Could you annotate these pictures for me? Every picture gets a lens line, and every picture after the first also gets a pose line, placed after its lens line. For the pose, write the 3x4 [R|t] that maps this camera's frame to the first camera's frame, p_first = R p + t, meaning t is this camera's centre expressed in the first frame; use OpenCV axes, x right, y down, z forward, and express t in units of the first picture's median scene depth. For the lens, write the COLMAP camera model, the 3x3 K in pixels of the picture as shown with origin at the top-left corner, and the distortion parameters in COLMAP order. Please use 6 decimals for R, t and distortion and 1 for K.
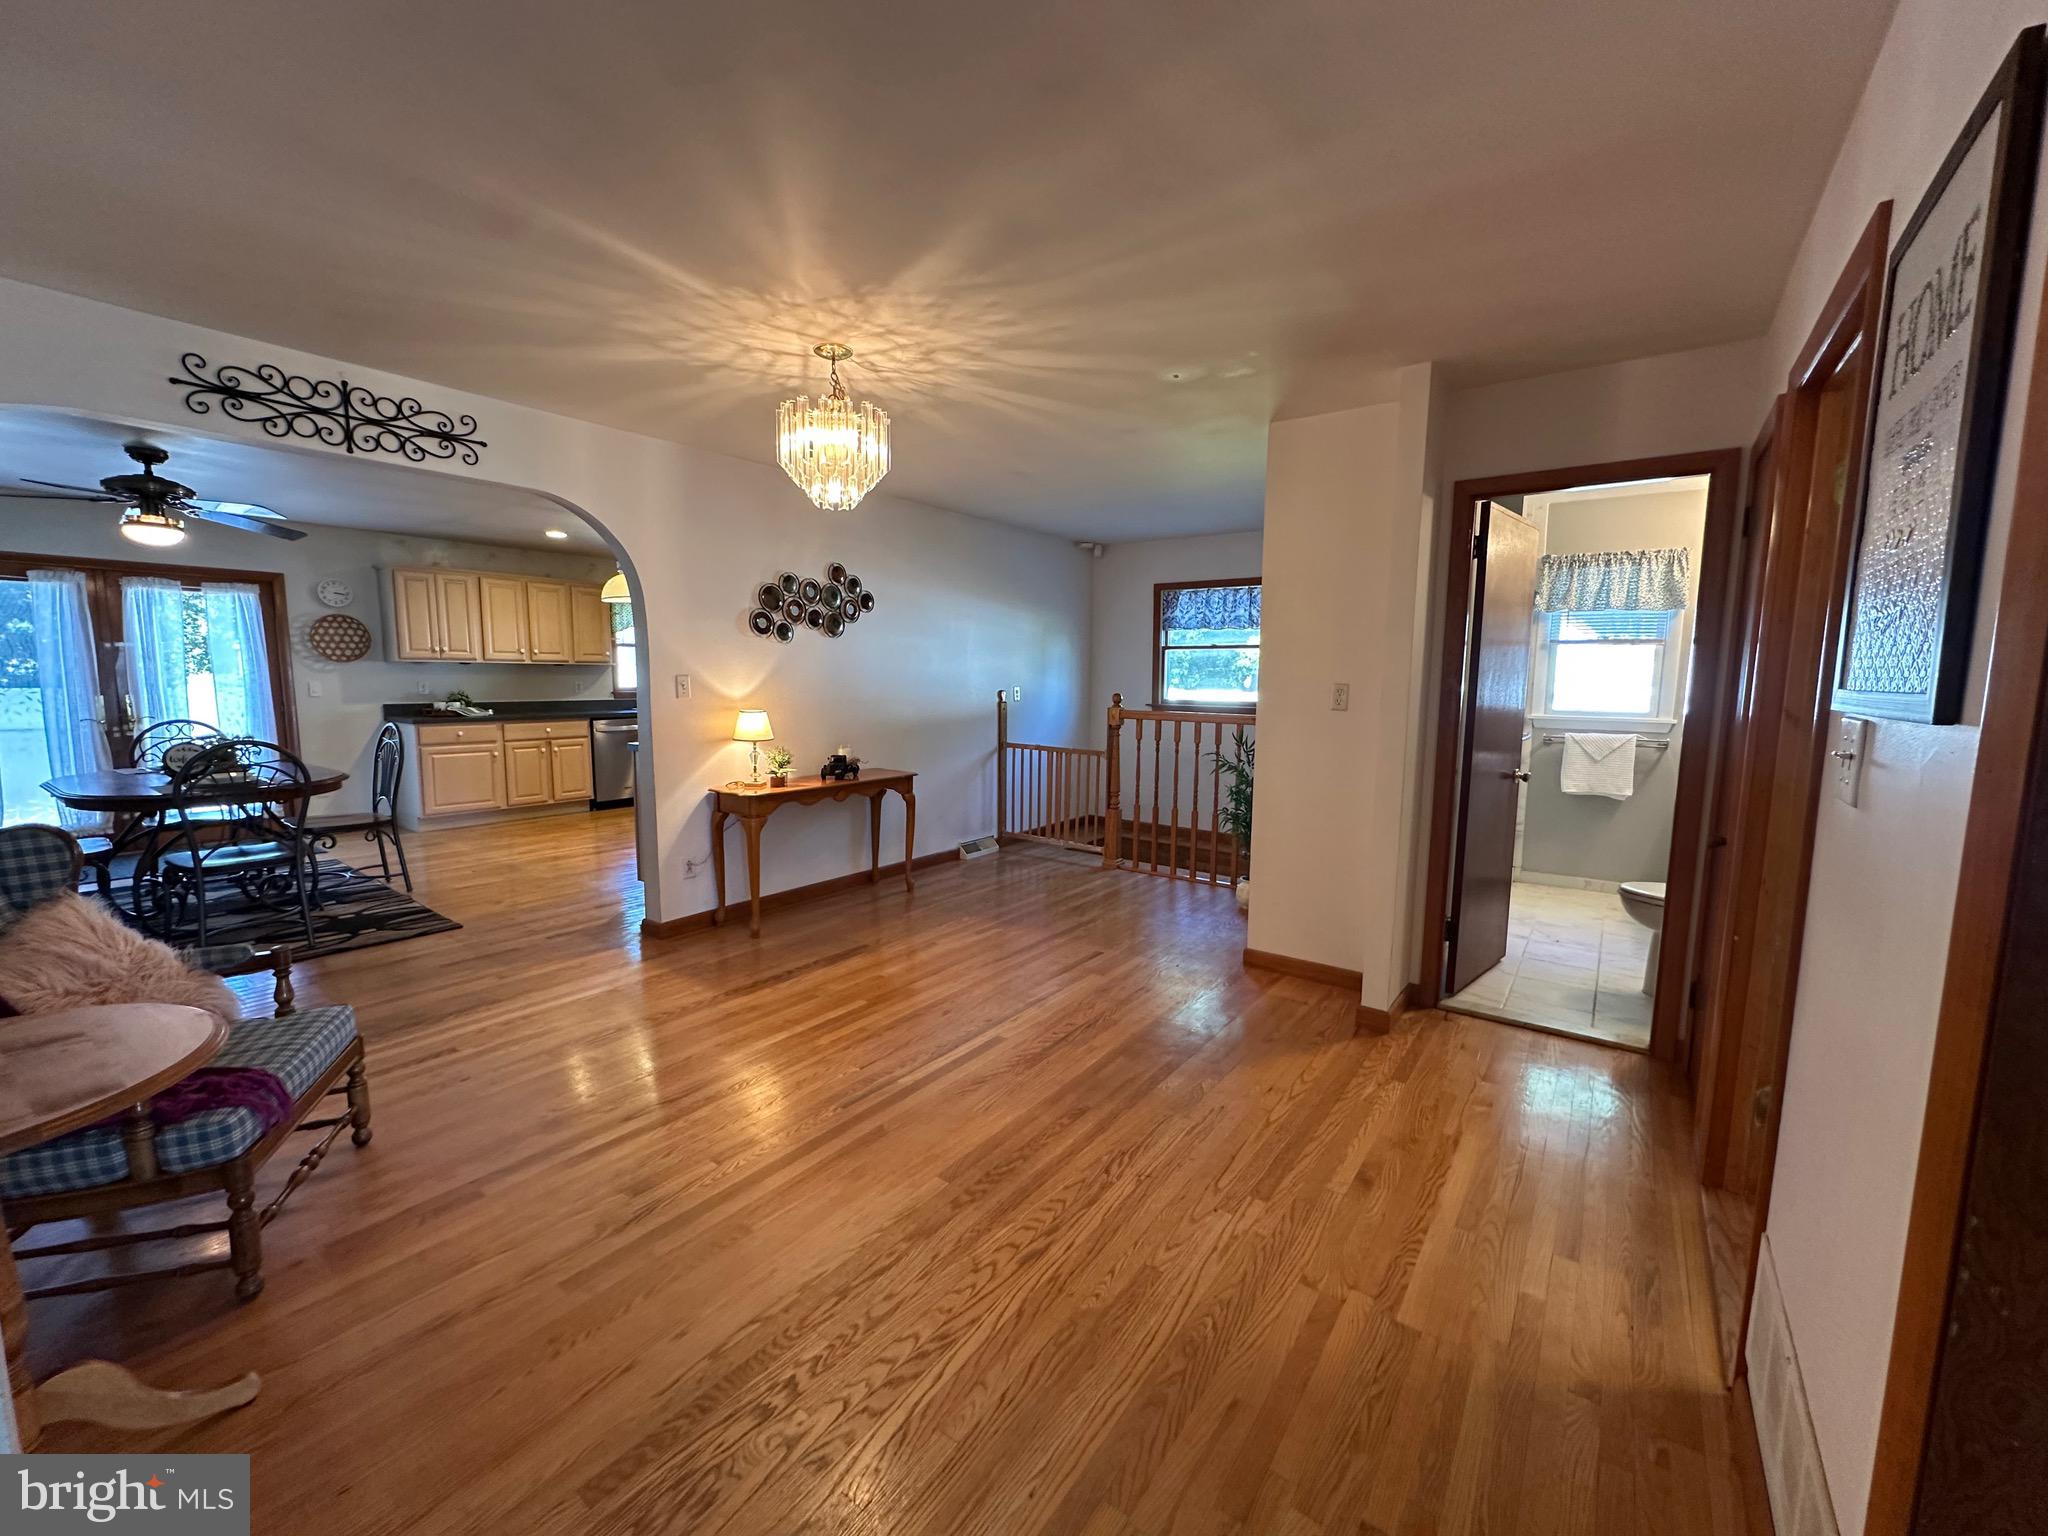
lens RADIAL K [[818.2, 0, 1026.7], [0, 818.2, 768.3], [0, 0, 1]] dist [-0.004652, 0.000475]
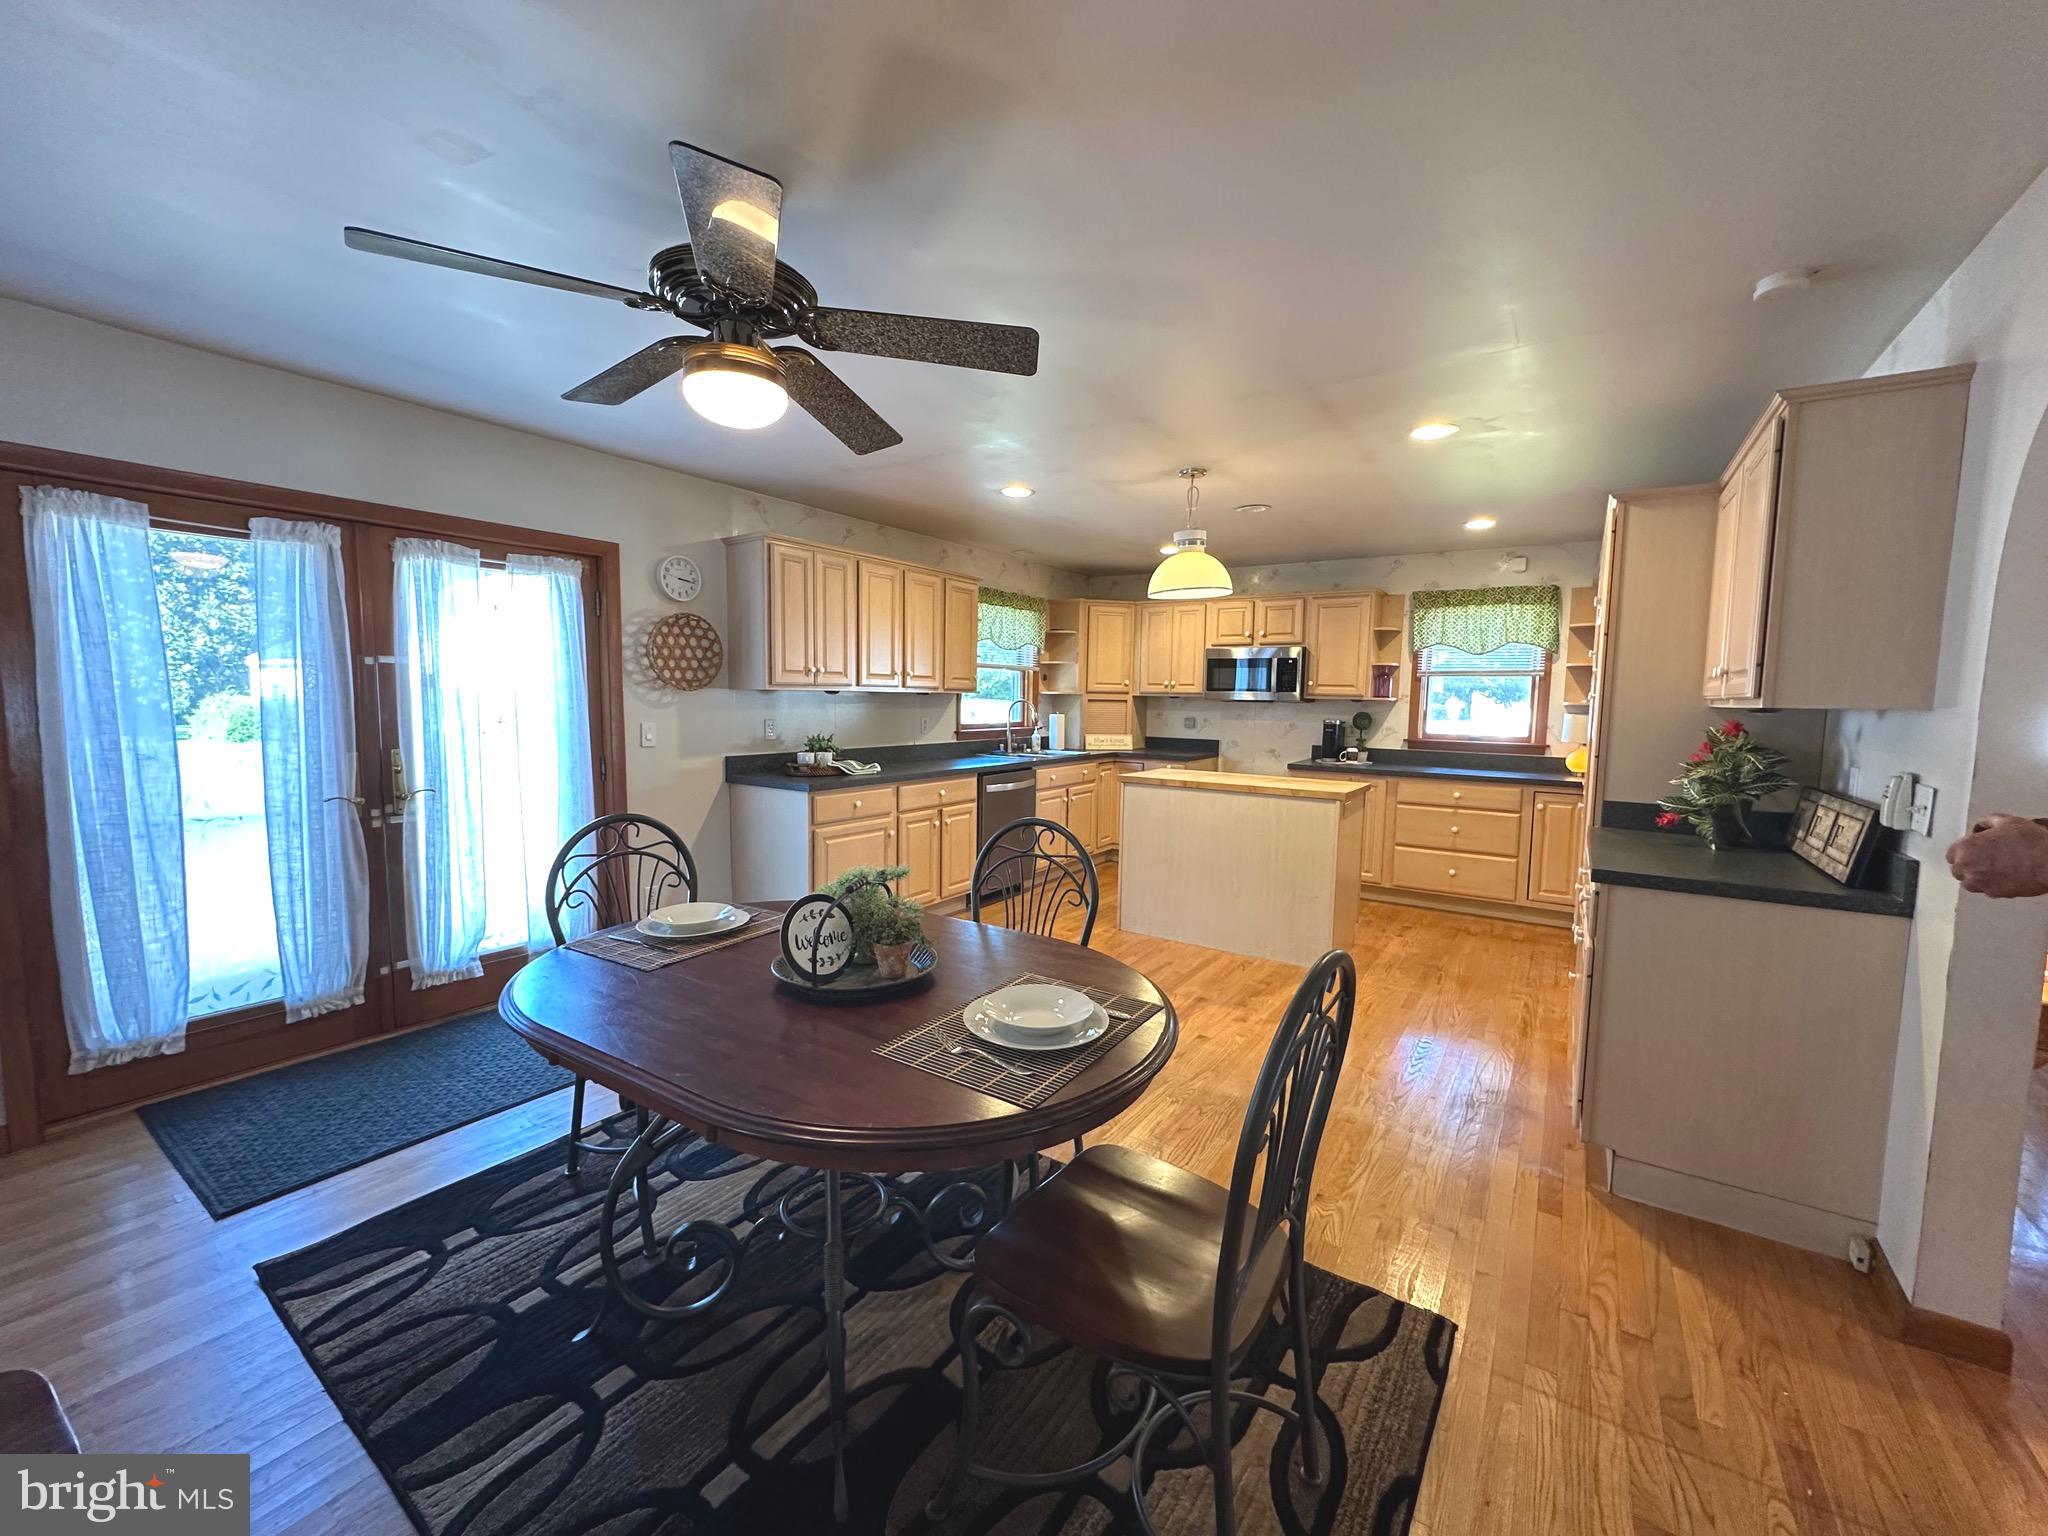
lens RADIAL K [[818.2, 0, 1026.7], [0, 818.2, 768.3], [0, 0, 1]] dist [-0.004652, 0.000475]
pose [[0.999169, 0.002218, 0.040705, -0.924493], [-0.001212, 0.999693, -0.024728, -0.085888], [-0.040747, 0.024658, 0.998865, 0.567312]]
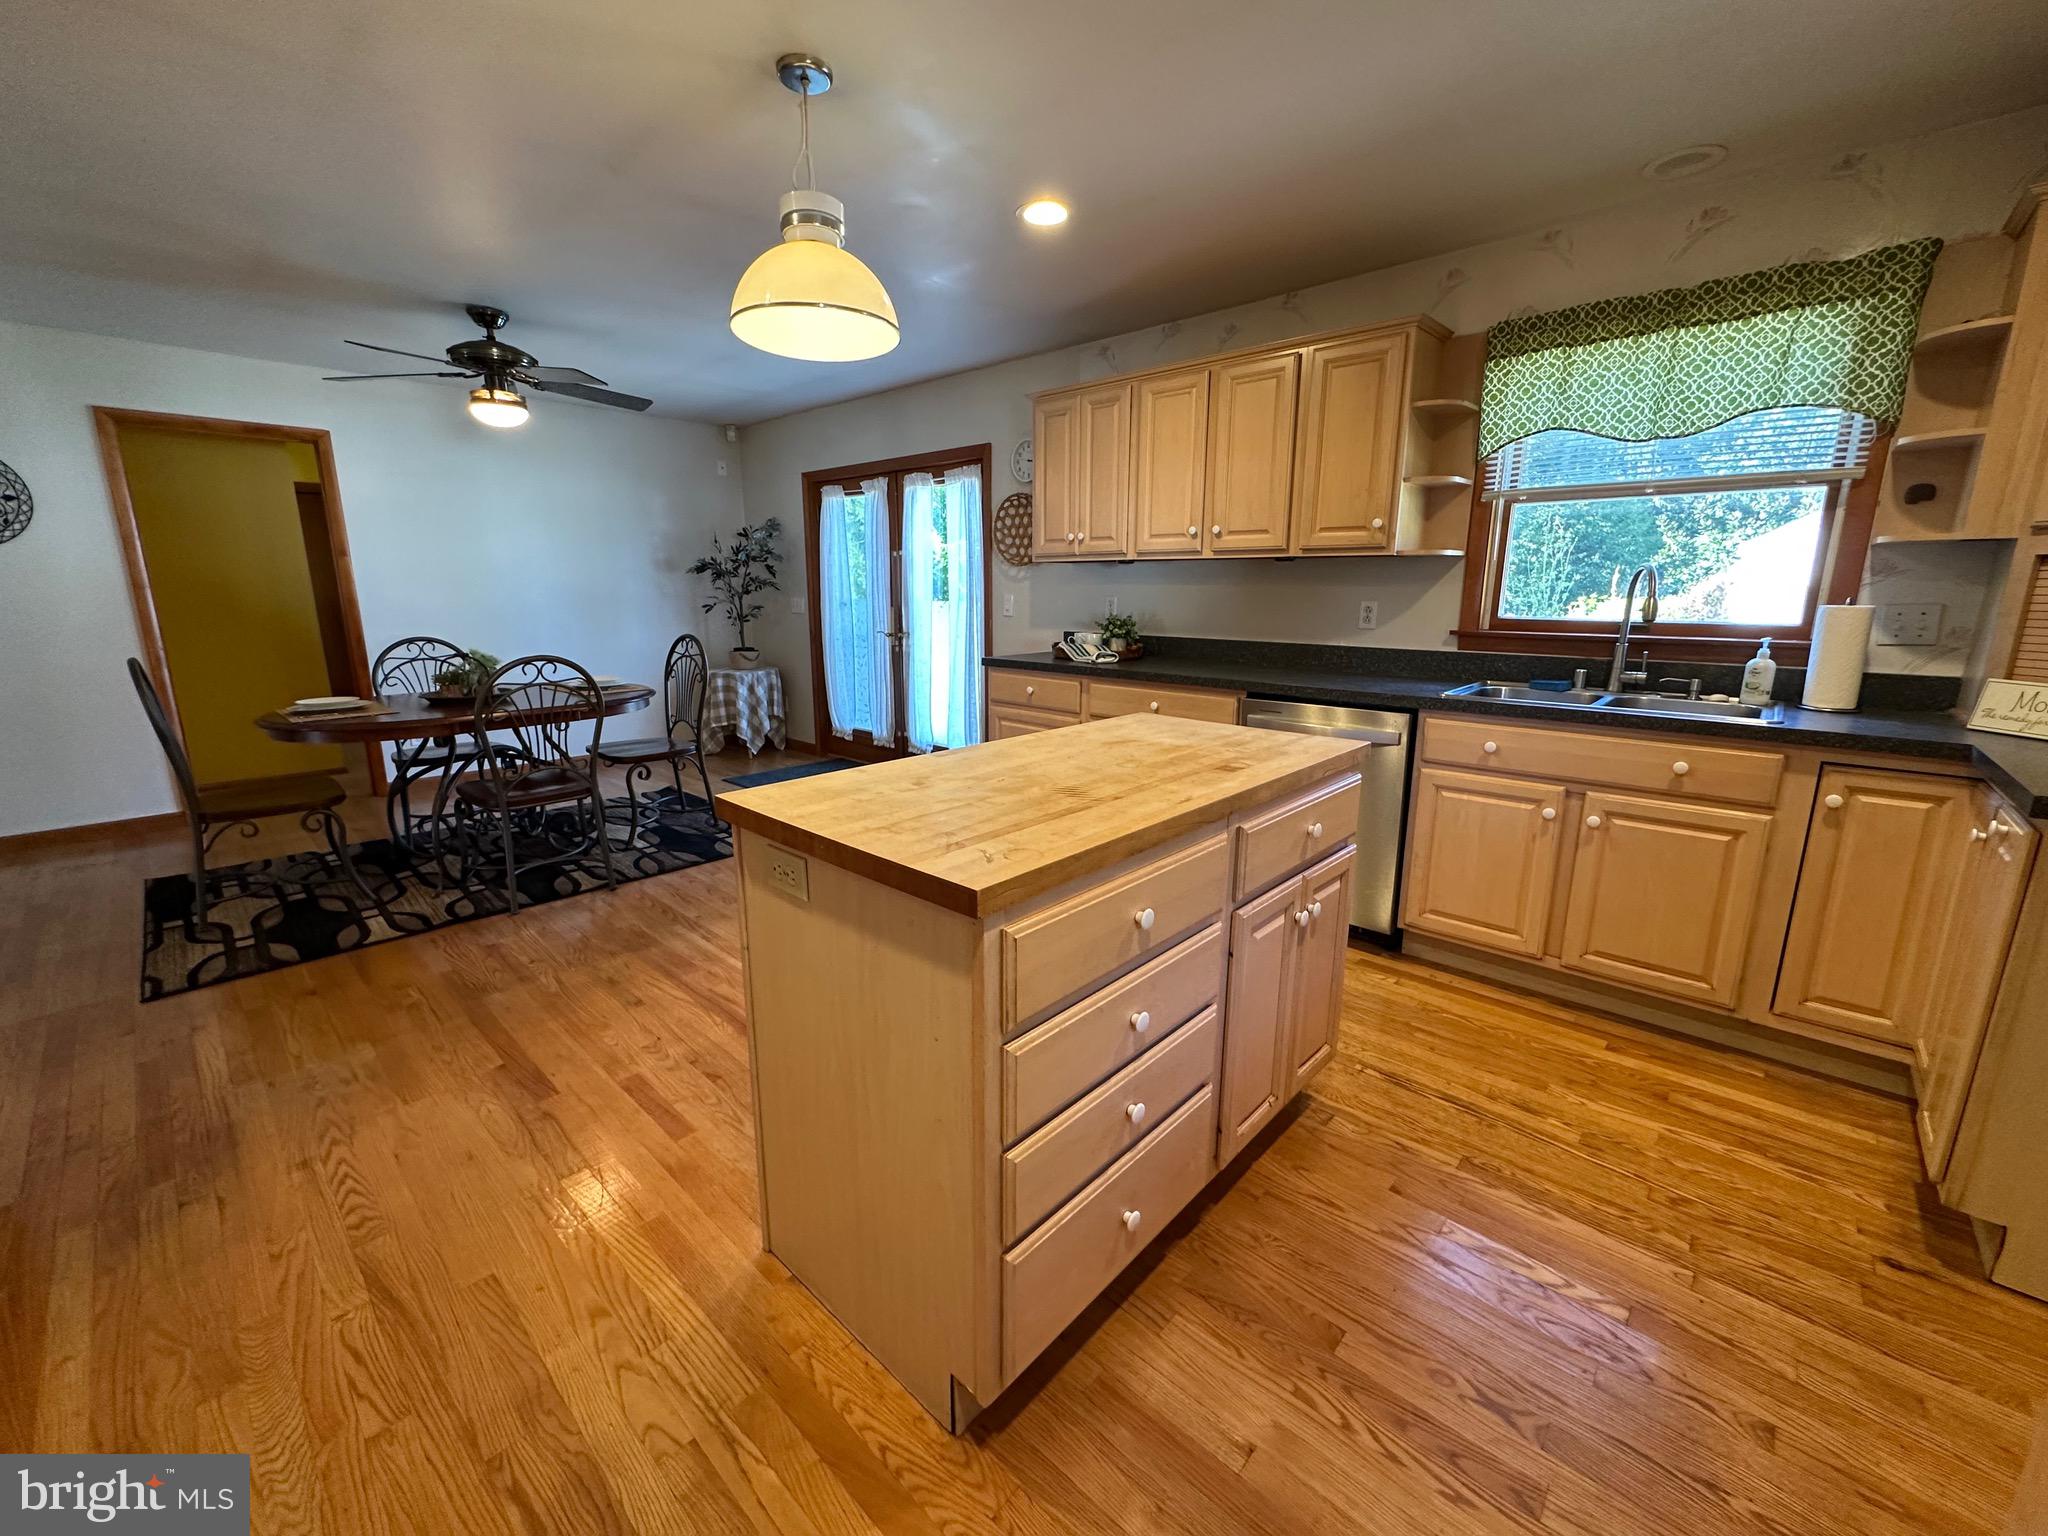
lens RADIAL K [[818.2, 0, 1026.7], [0, 818.2, 768.3], [0, 0, 1]] dist [-0.004652, 0.000475]
pose [[-0.112080, 0.208119, -0.971661, -0.214797], [-0.116445, 0.968334, 0.220839, -0.179149], [0.986853, 0.137897, -0.084297, 1.650848]]
